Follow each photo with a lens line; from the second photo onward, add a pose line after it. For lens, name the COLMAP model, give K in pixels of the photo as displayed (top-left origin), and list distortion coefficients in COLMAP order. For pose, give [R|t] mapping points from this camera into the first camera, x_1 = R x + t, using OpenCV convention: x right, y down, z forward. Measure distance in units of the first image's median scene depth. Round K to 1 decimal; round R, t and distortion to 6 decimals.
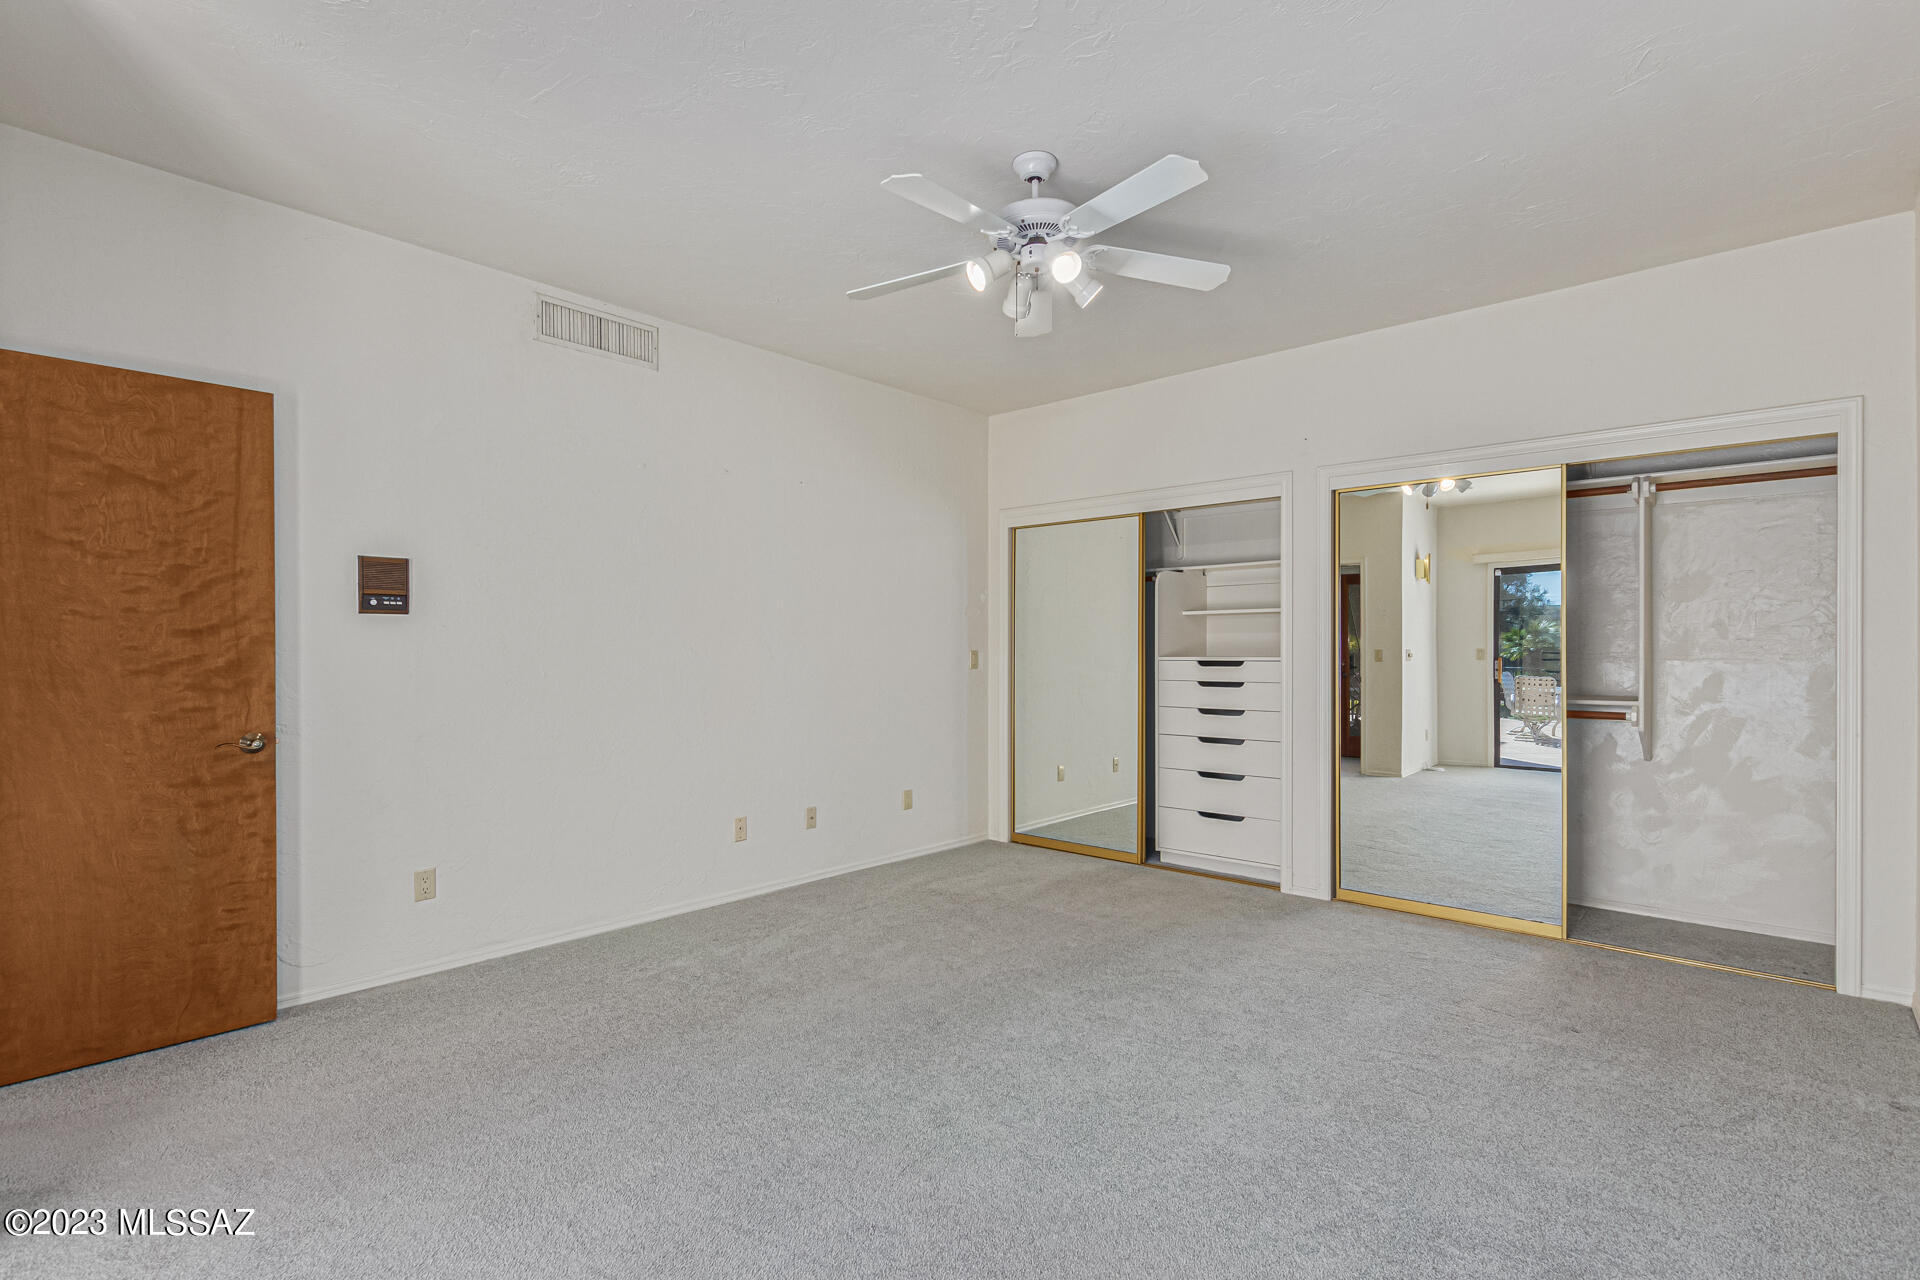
lens RADIAL K [[904.2, 0, 960.0], [0, 904.2, 640.0], [0, 0, 1]] dist [-0.001095, -0.000836]
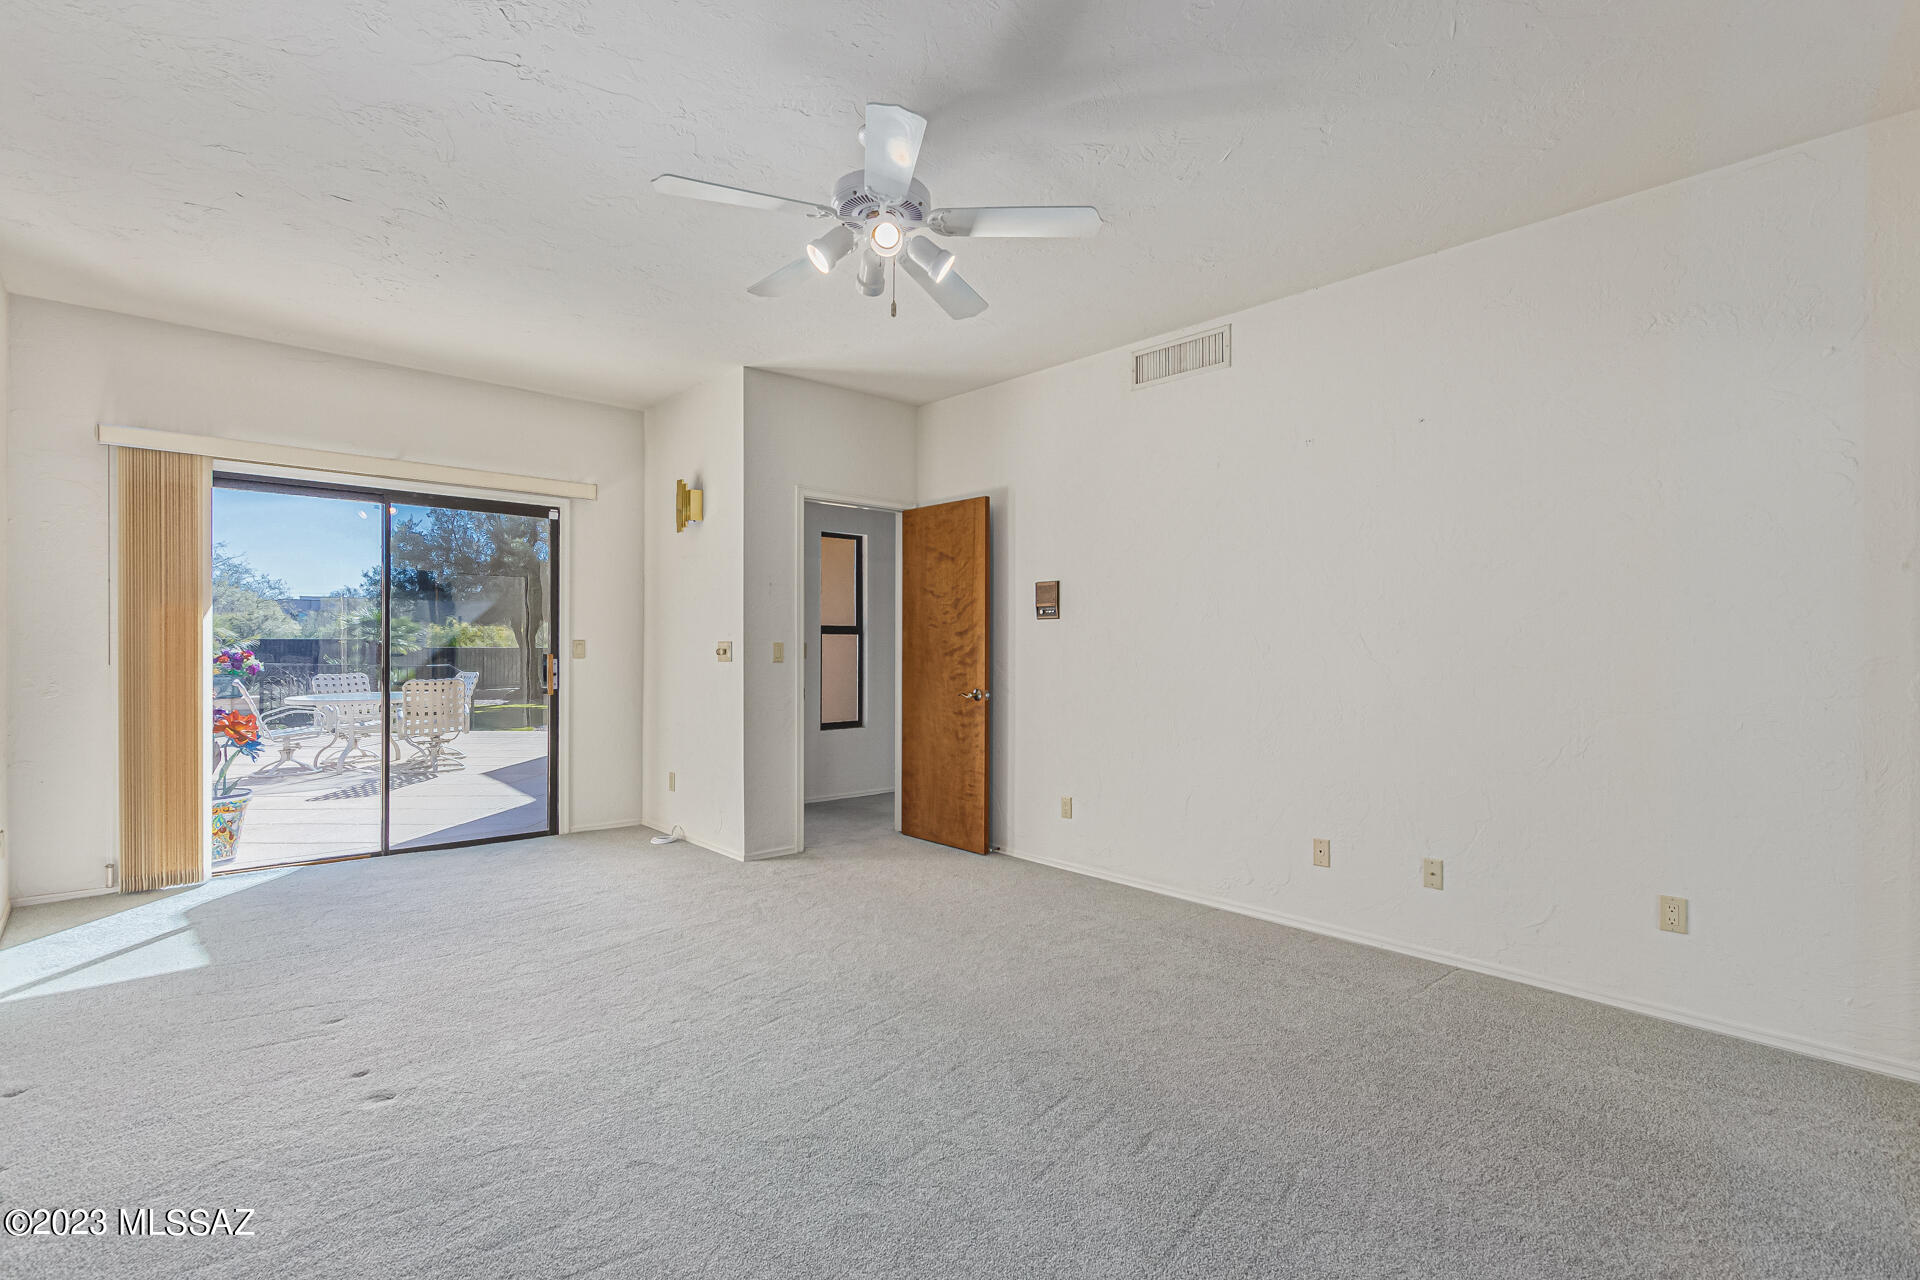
lens RADIAL K [[895.1, 0, 960.0], [0, 895.1, 640.0], [0, 0, 1]] dist [-0.000330, -0.000113]
pose [[-0.093031, -0.005210, -0.995650, 0.998257], [0.004592, 0.999973, -0.005661, 0.015688], [0.995653, -0.005099, -0.093005, 1.152591]]
